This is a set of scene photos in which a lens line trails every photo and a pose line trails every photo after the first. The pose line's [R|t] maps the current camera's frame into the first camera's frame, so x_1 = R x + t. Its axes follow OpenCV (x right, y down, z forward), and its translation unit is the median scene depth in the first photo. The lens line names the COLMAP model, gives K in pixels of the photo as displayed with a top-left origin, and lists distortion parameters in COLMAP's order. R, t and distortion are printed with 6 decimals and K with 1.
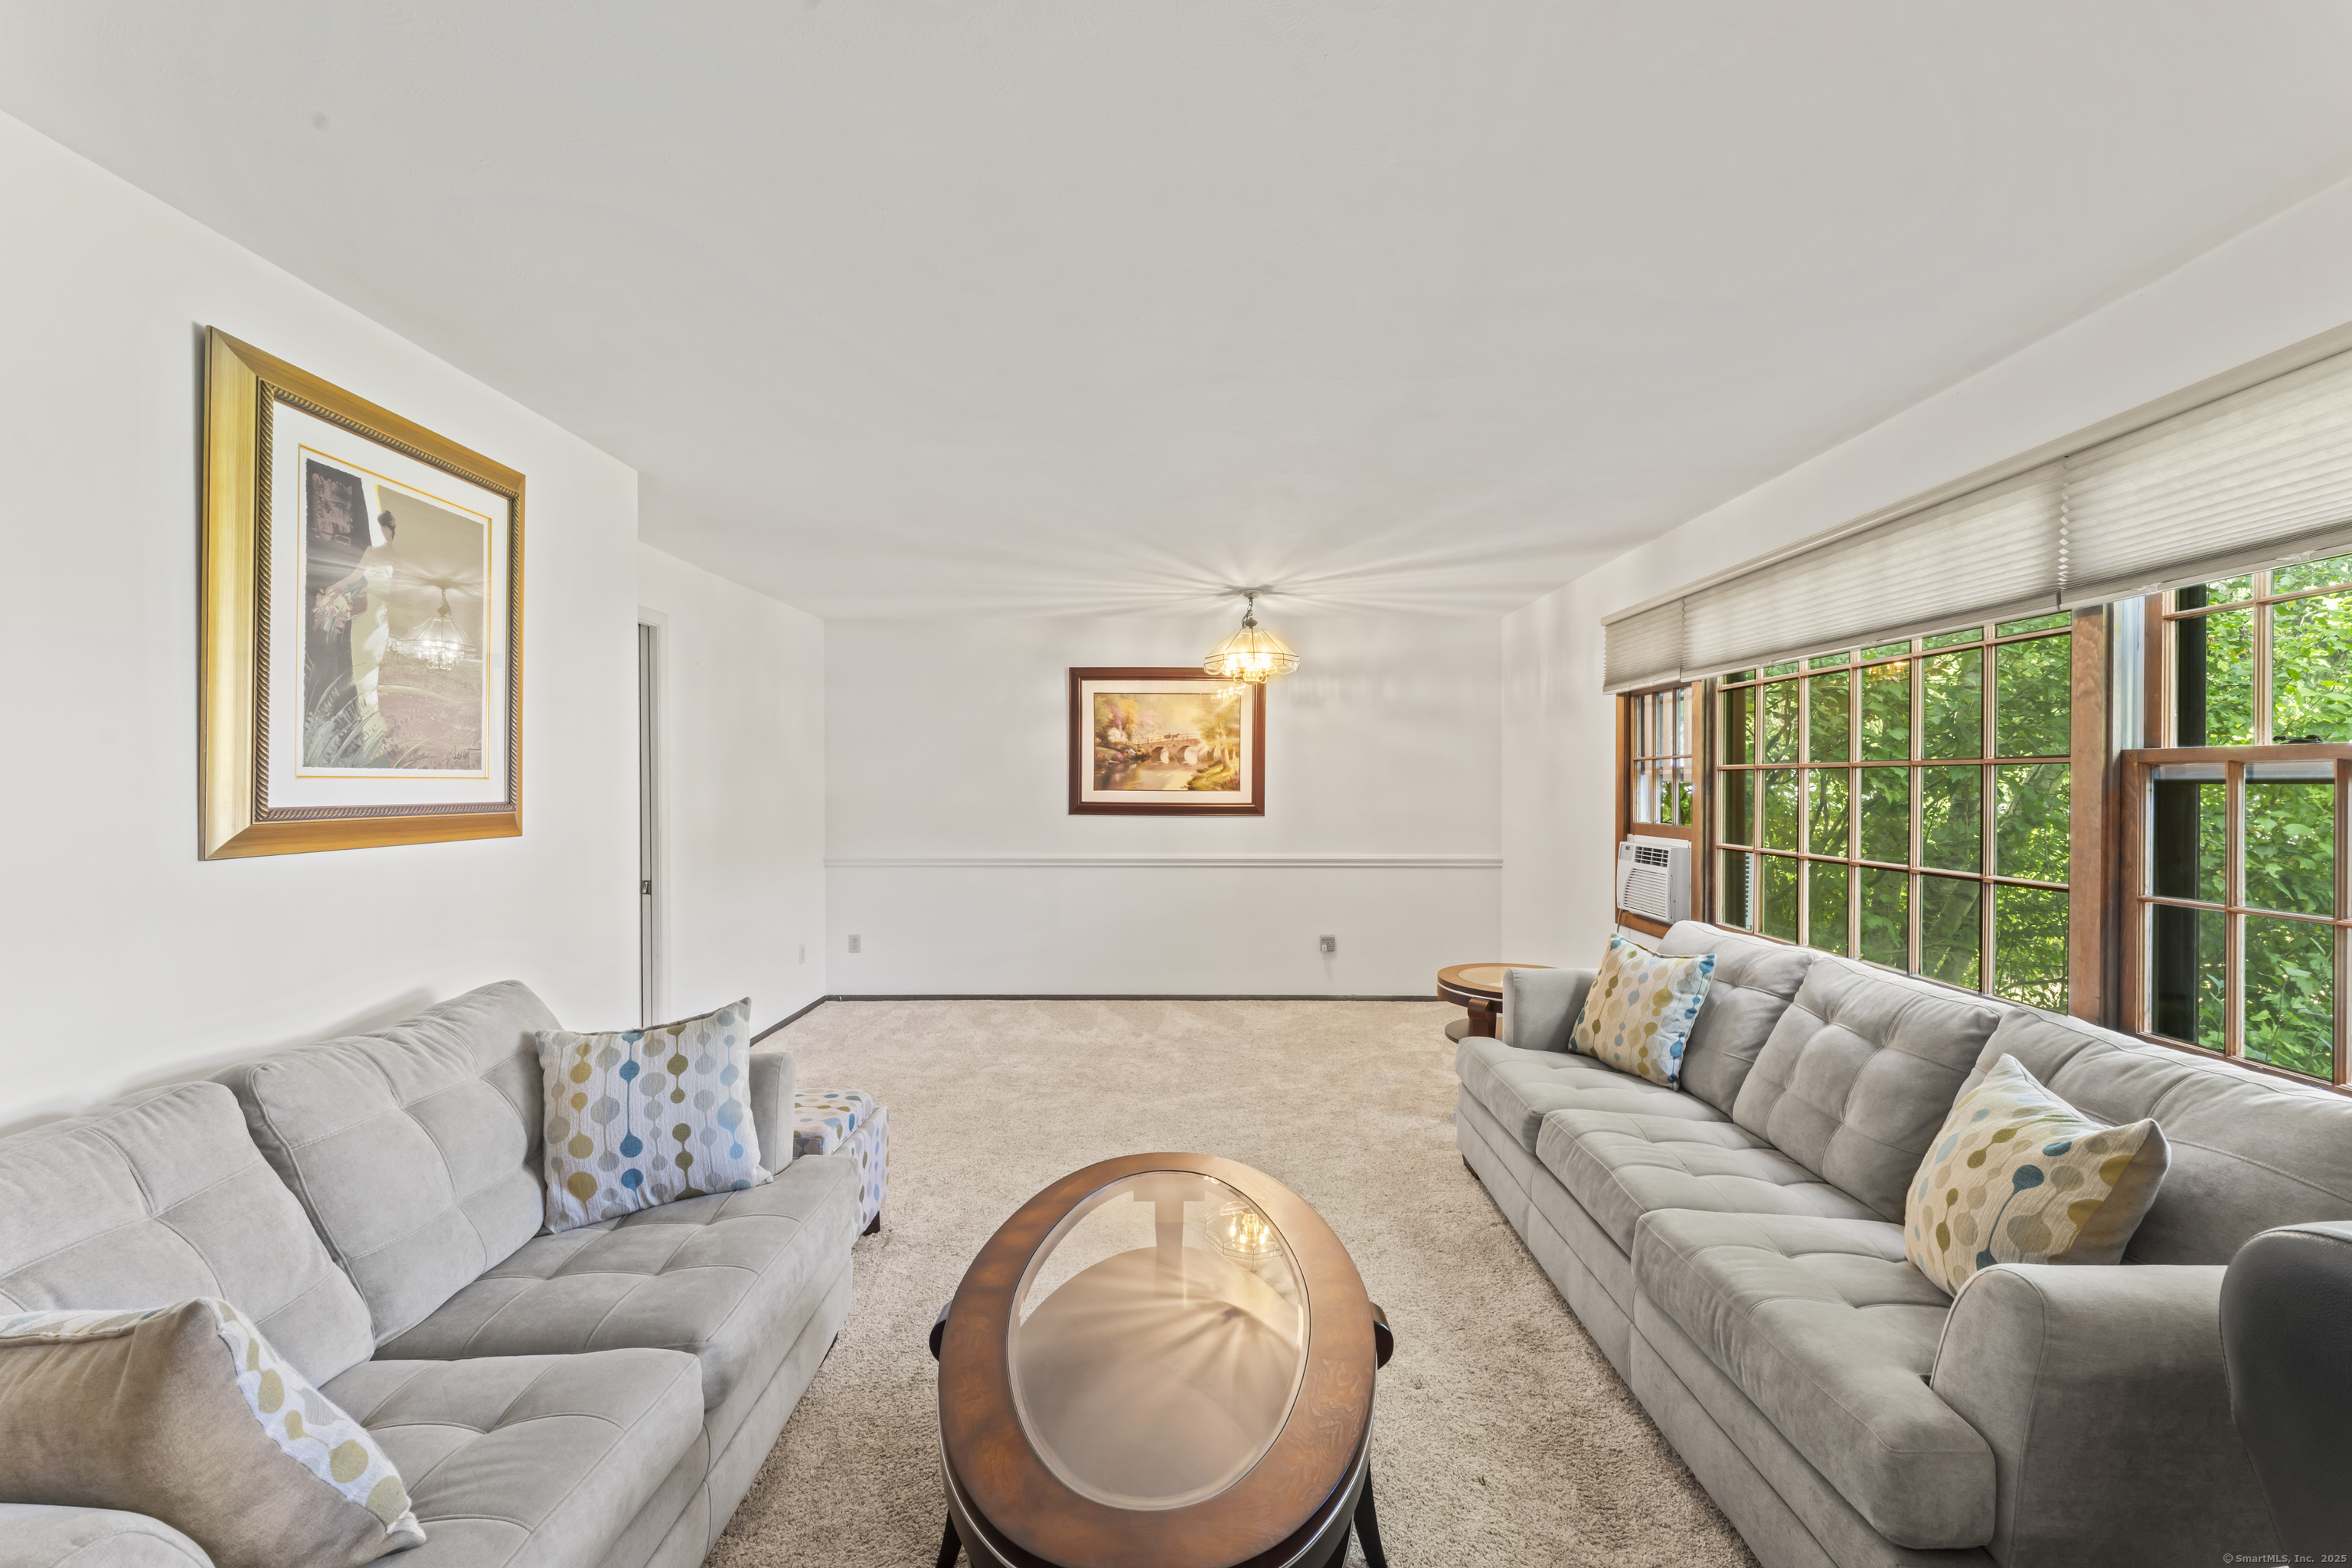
lens RADIAL K [[945.4, 0, 1174.6], [0, 945.4, 776.0], [0, 0, 1]] dist [-0.001217, -0.000184]
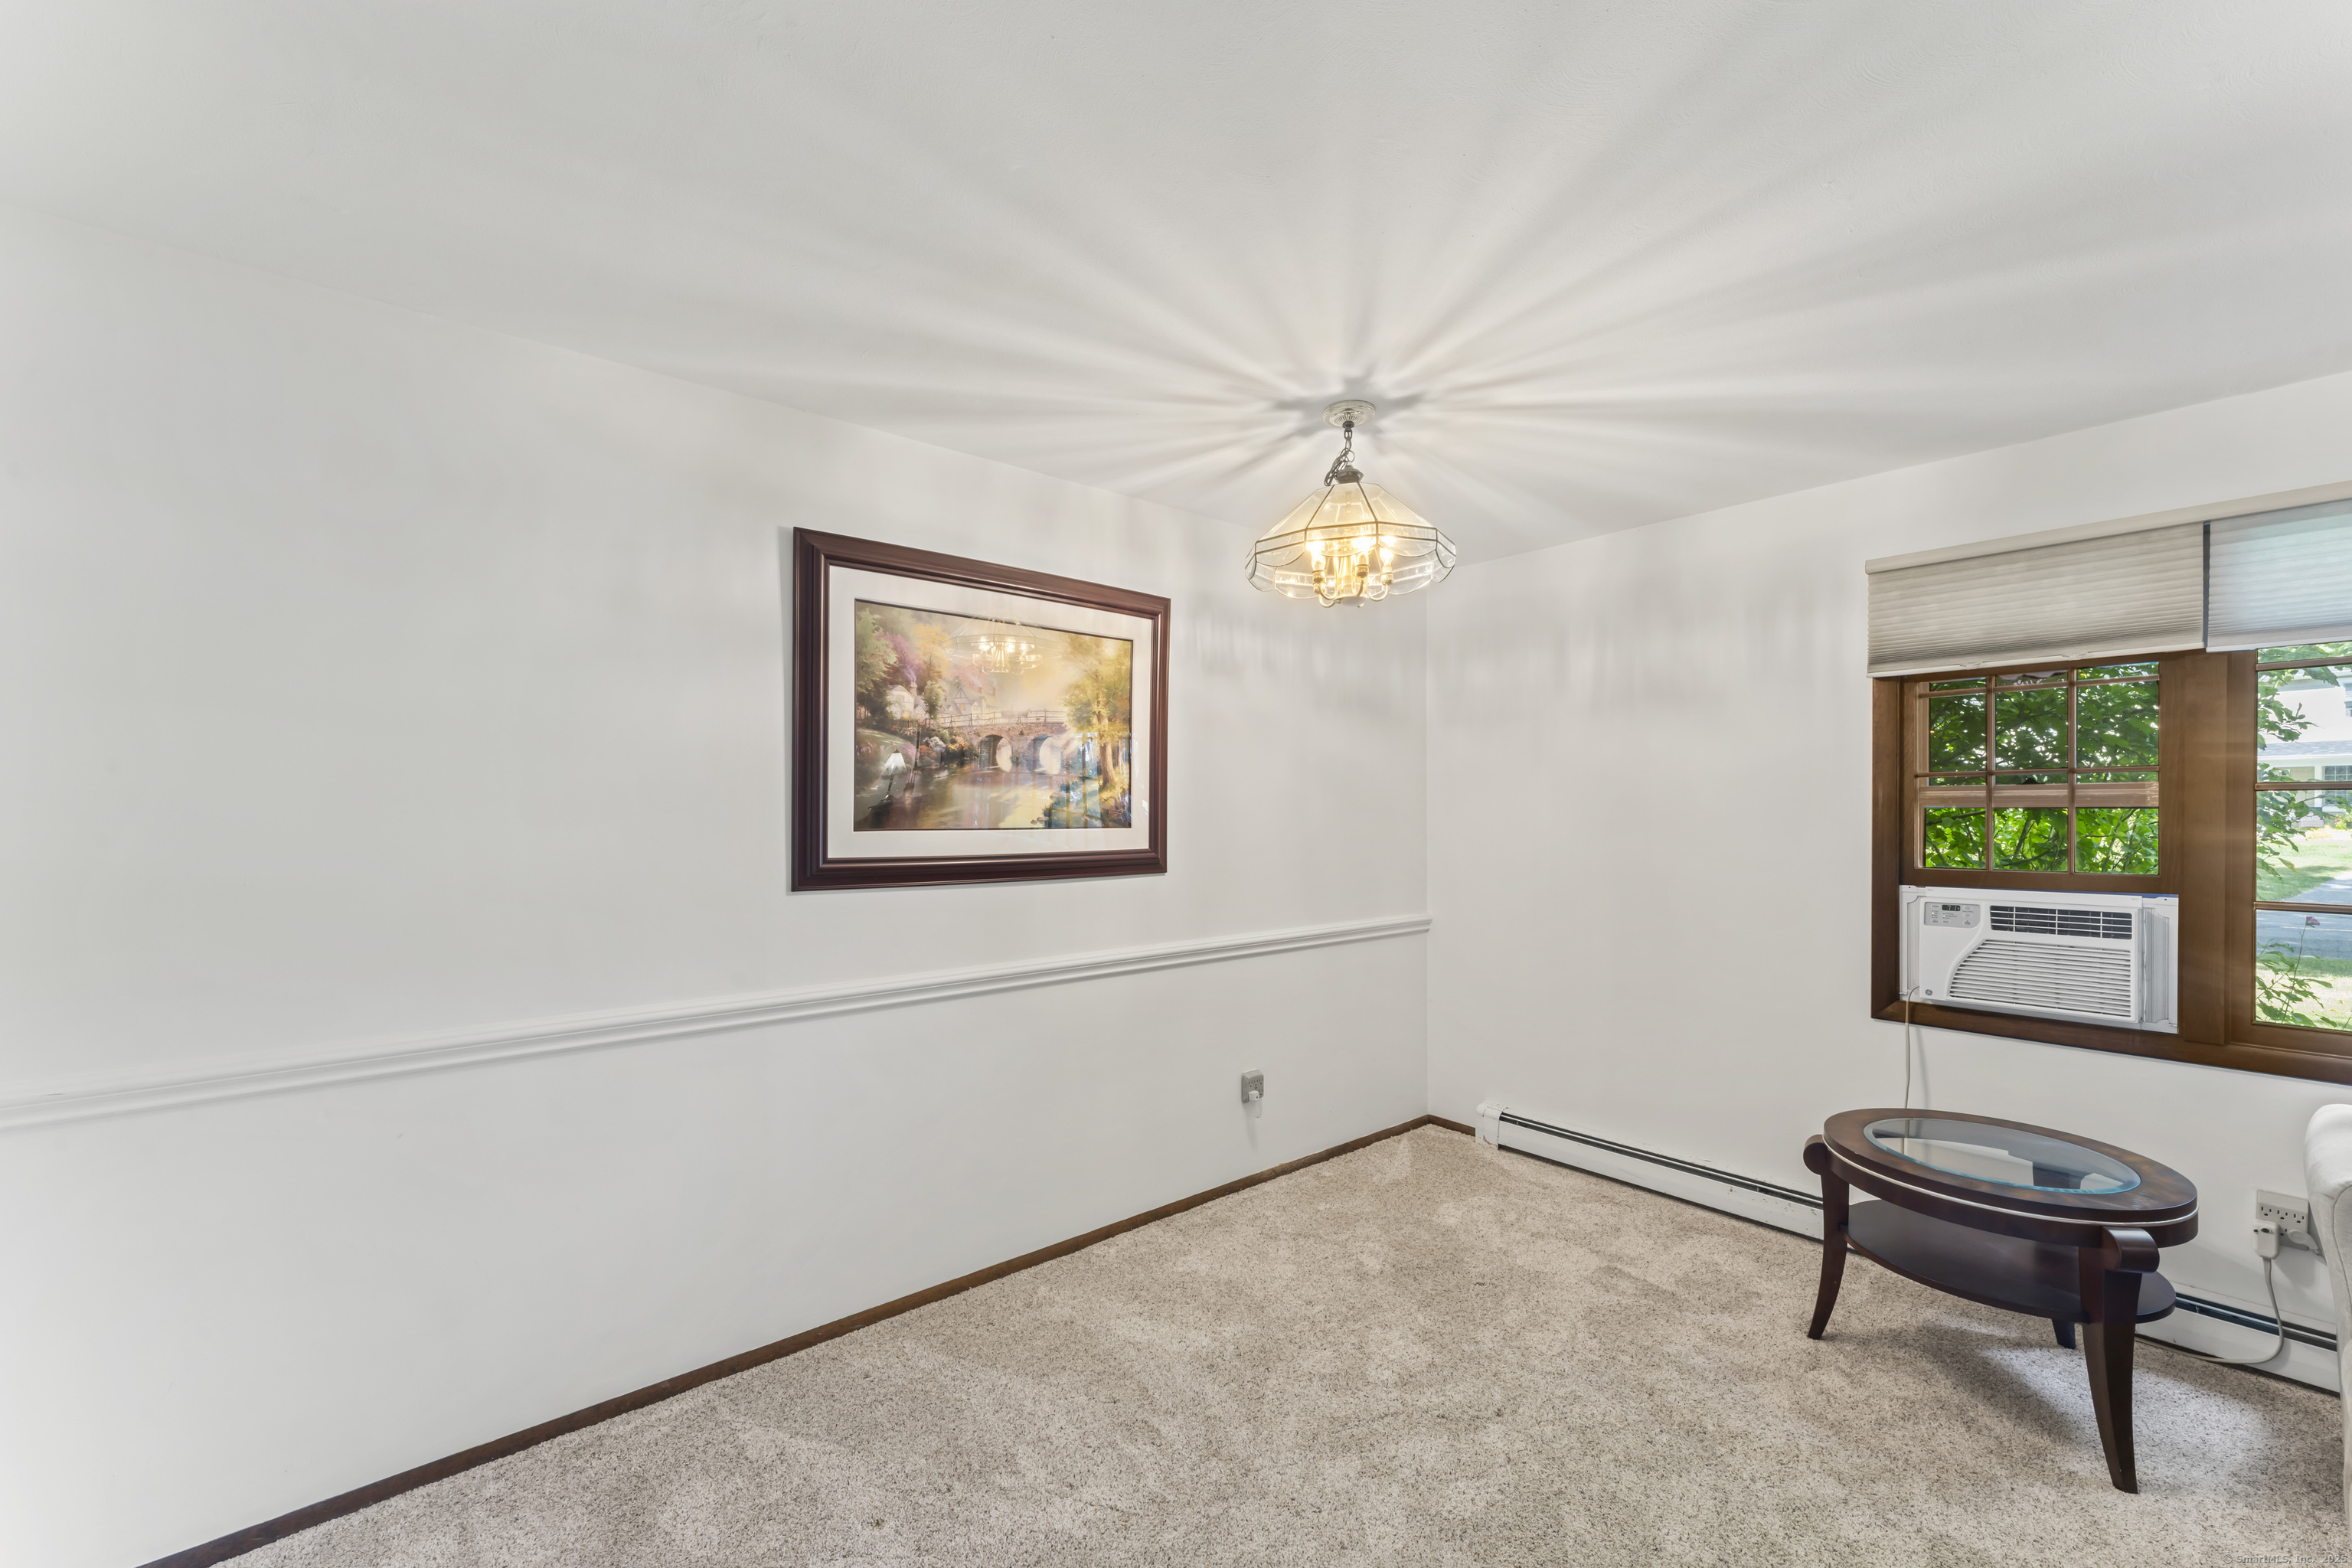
lens RADIAL K [[945.4, 0, 1169.8], [0, 945.4, 799.0], [0, 0, 1]] dist [-0.001217, -0.000184]
pose [[0.754540, 0.002675, 0.656249, -0.490043], [-0.002182, 0.999996, -0.001568, 0.002363], [-0.656251, -0.000249, 0.754543, 1.138893]]
